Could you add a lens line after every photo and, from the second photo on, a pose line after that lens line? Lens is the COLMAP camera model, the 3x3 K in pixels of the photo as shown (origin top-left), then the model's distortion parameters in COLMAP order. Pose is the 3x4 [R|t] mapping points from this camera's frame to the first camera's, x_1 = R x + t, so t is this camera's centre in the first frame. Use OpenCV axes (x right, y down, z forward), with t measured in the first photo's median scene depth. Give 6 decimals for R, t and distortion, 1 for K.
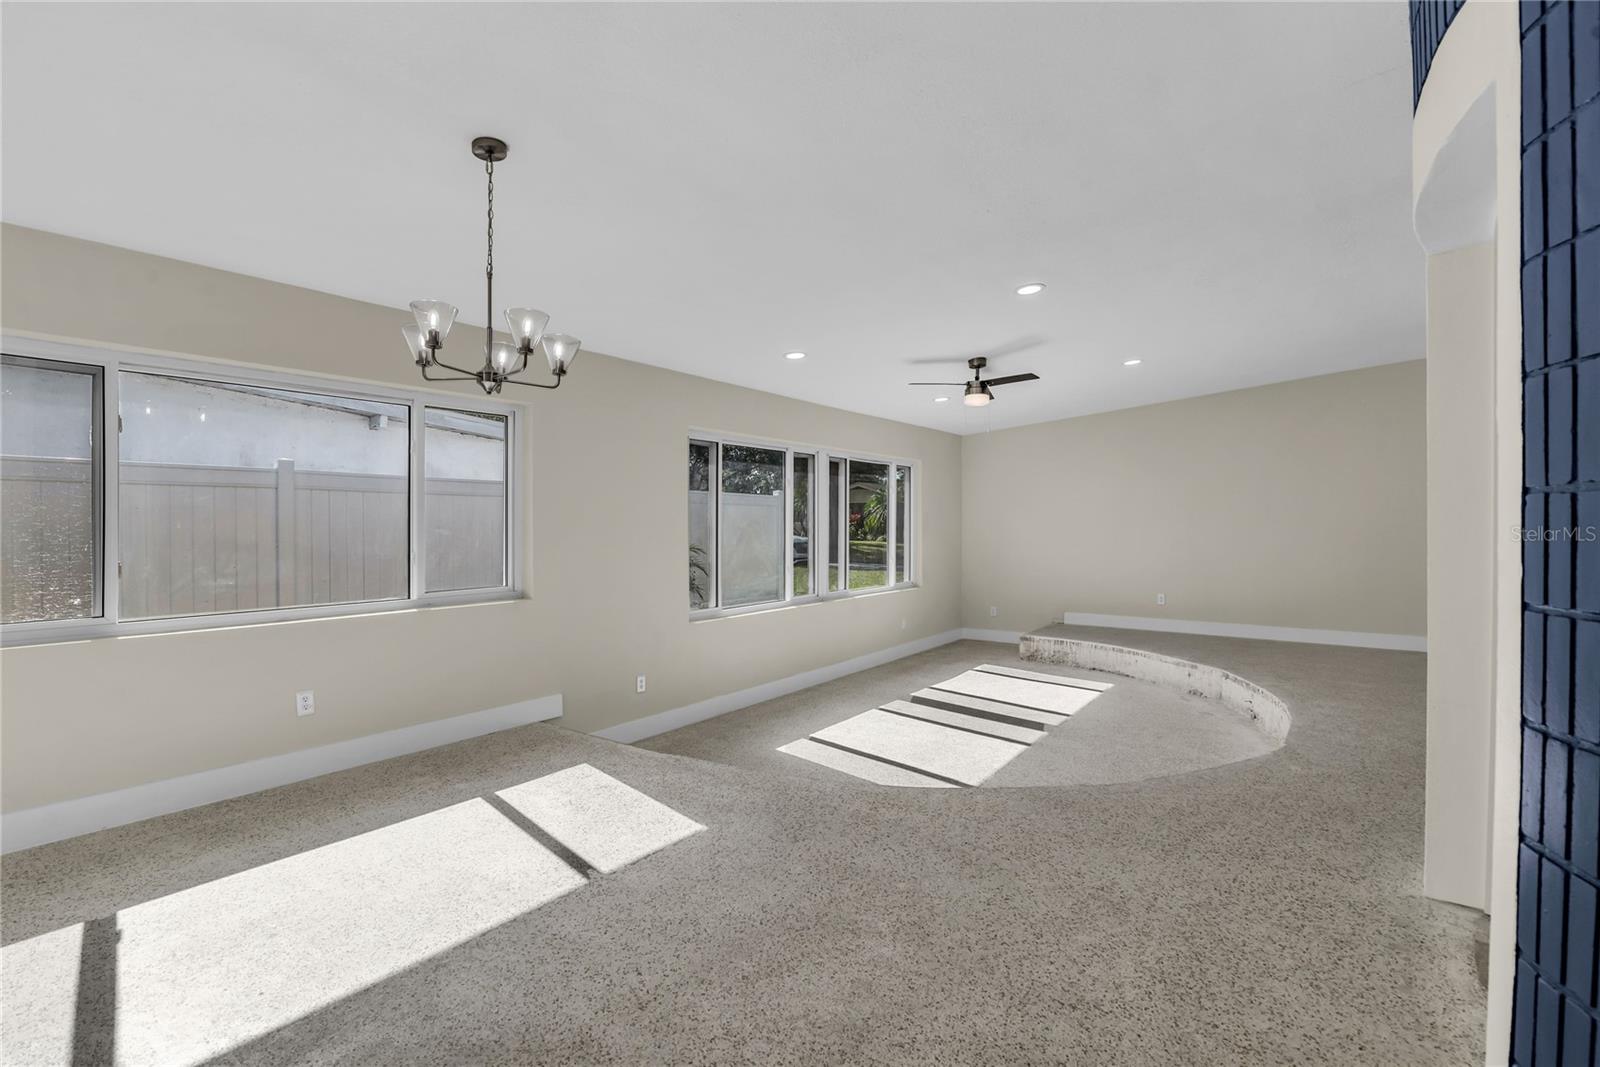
lens RADIAL K [[746.8, 0, 800.2], [0, 746.8, 529.4], [0, 0, 1]] dist [-0.021624, 0.000167]
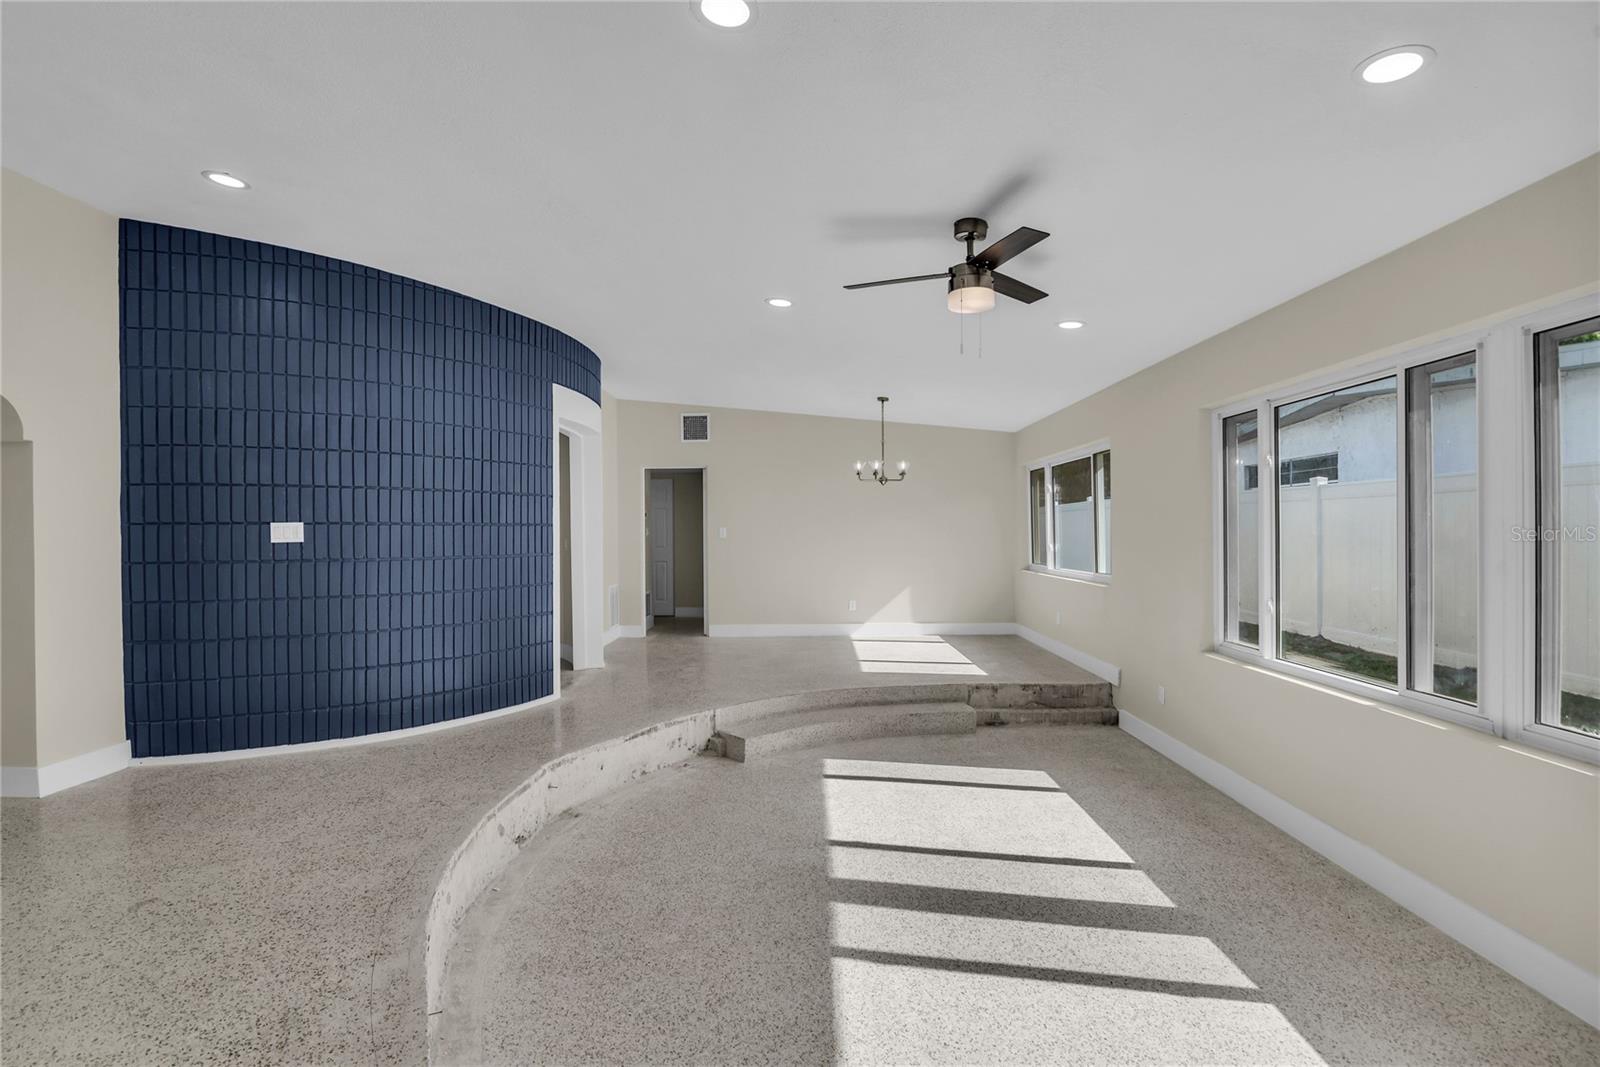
lens RADIAL K [[746.8, 0, 800.2], [0, 746.8, 529.4], [0, 0, 1]] dist [-0.021624, 0.000167]
pose [[-0.817437, 0.006794, -0.575978, 0.653432], [0.004209, 0.999974, 0.005822, -0.012805], [0.576003, 0.002335, -0.817444, 1.381225]]
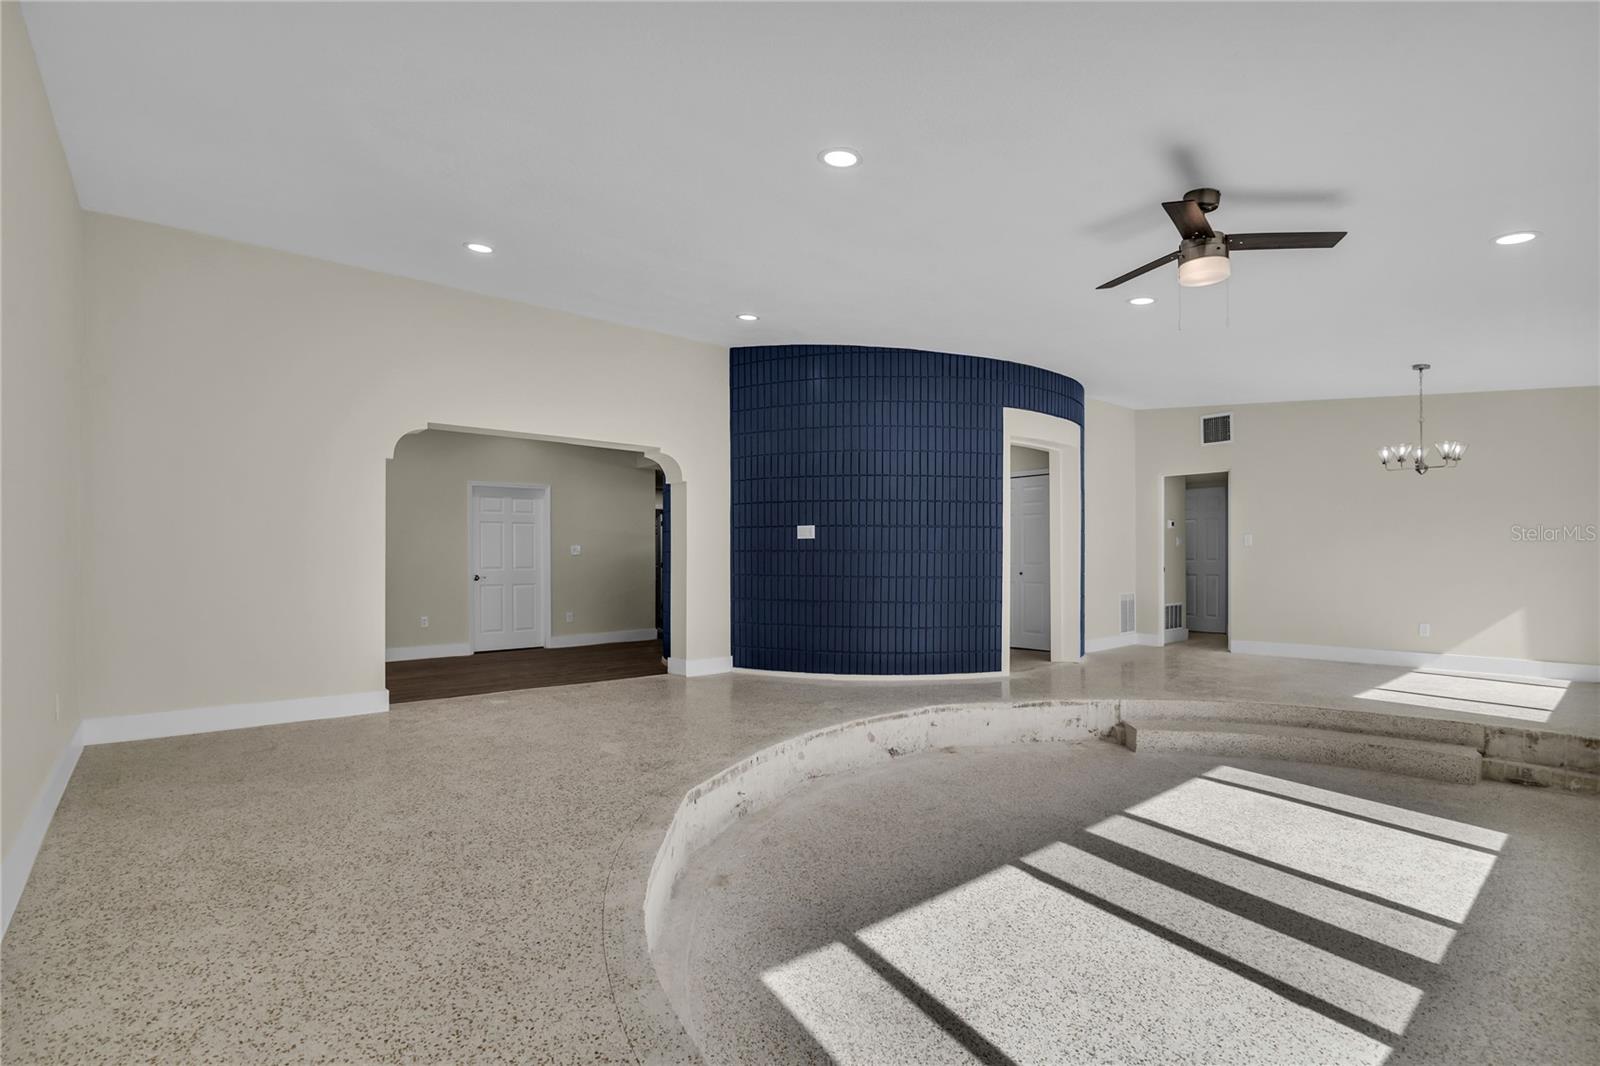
lens RADIAL K [[759.3, 0, 812.2], [0, 759.3, 548.1], [0, 0, 1]] dist [-0.018567, 0.000509]
pose [[-0.975461, 0.004994, 0.220116, 0.392049], [0.003169, 0.999958, -0.008645, 0.025645], [-0.220149, -0.007736, -0.975435, 1.595514]]
